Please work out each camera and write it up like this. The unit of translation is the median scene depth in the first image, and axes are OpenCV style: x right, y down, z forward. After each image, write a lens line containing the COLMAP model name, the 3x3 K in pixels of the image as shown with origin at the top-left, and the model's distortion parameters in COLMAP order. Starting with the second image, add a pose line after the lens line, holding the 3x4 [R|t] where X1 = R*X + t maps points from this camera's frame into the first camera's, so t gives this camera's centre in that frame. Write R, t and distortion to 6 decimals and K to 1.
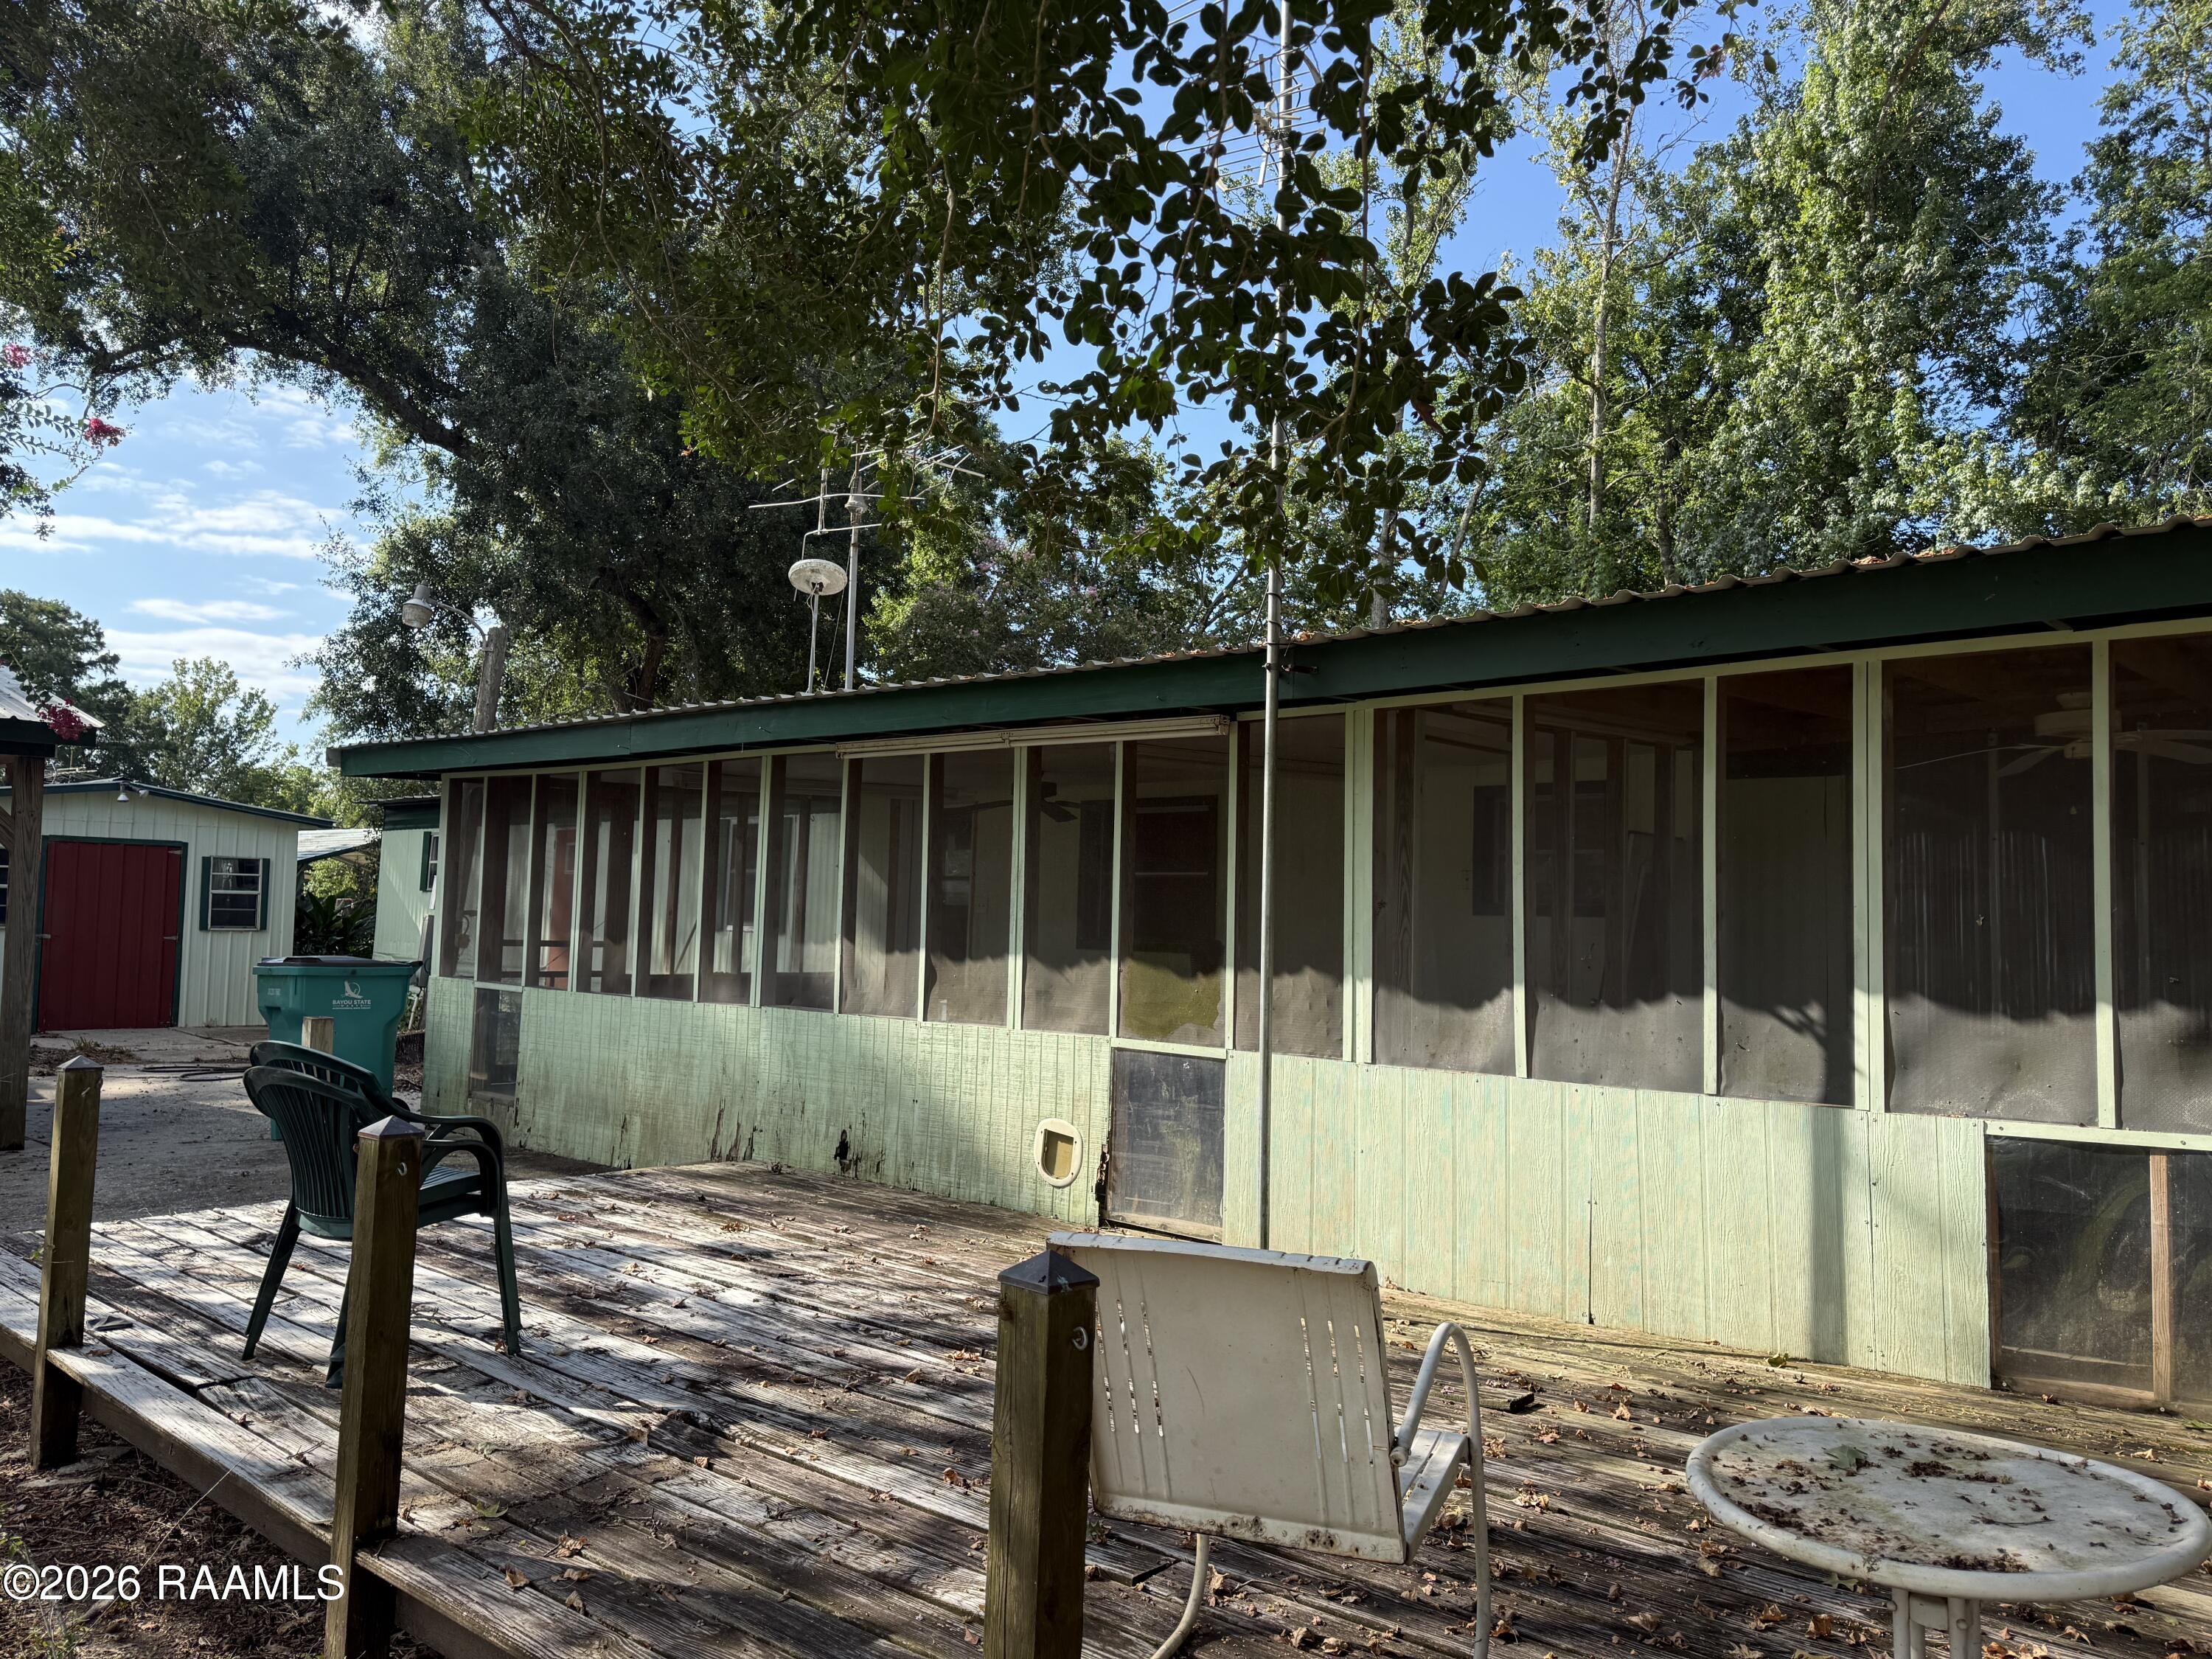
lens RADIAL K [[1575.4, 0, 1108.1], [0, 1575.4, 846.3], [0, 0, 1]] dist [0.022184, -0.015256]
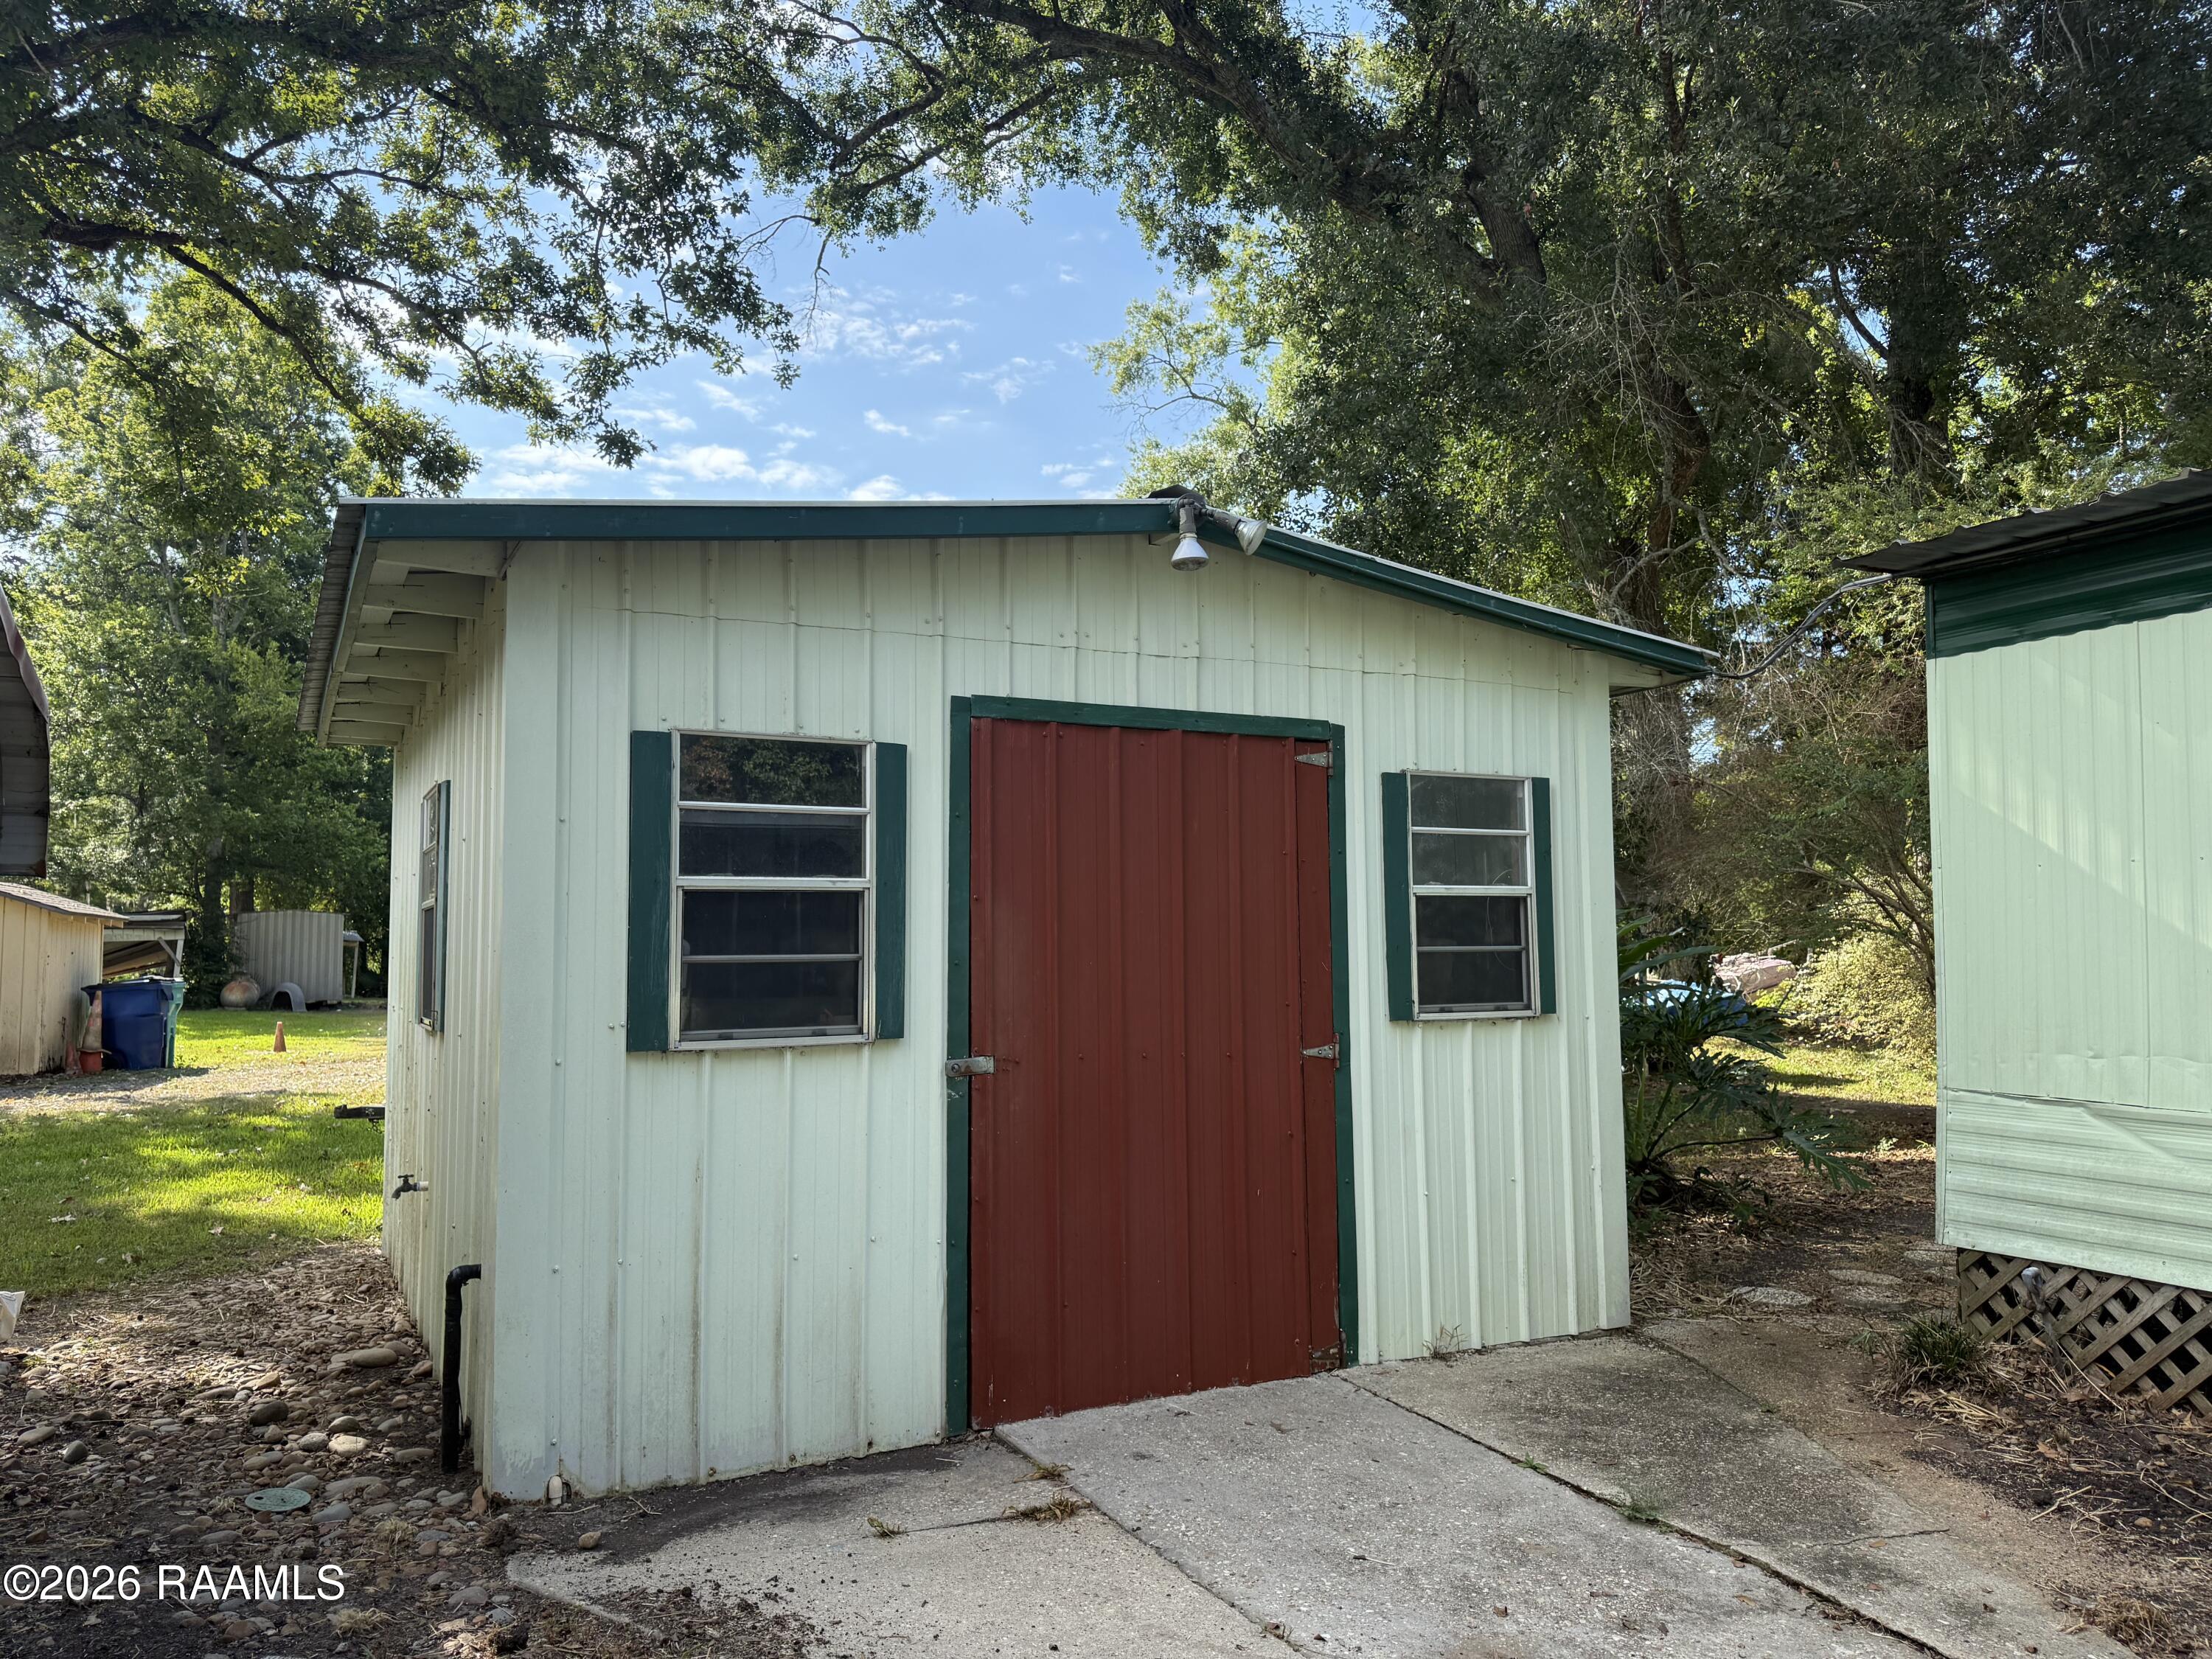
lens RADIAL K [[1575.4, 0, 1110.9], [0, 1575.4, 823.9], [0, 0, 1]] dist [0.022184, -0.015256]
pose [[0.930707, -0.066867, -0.359601, -0.519201], [0.055148, 0.997562, -0.042764, 0.026221], [0.361584, 0.019969, 0.932126, 0.715310]]
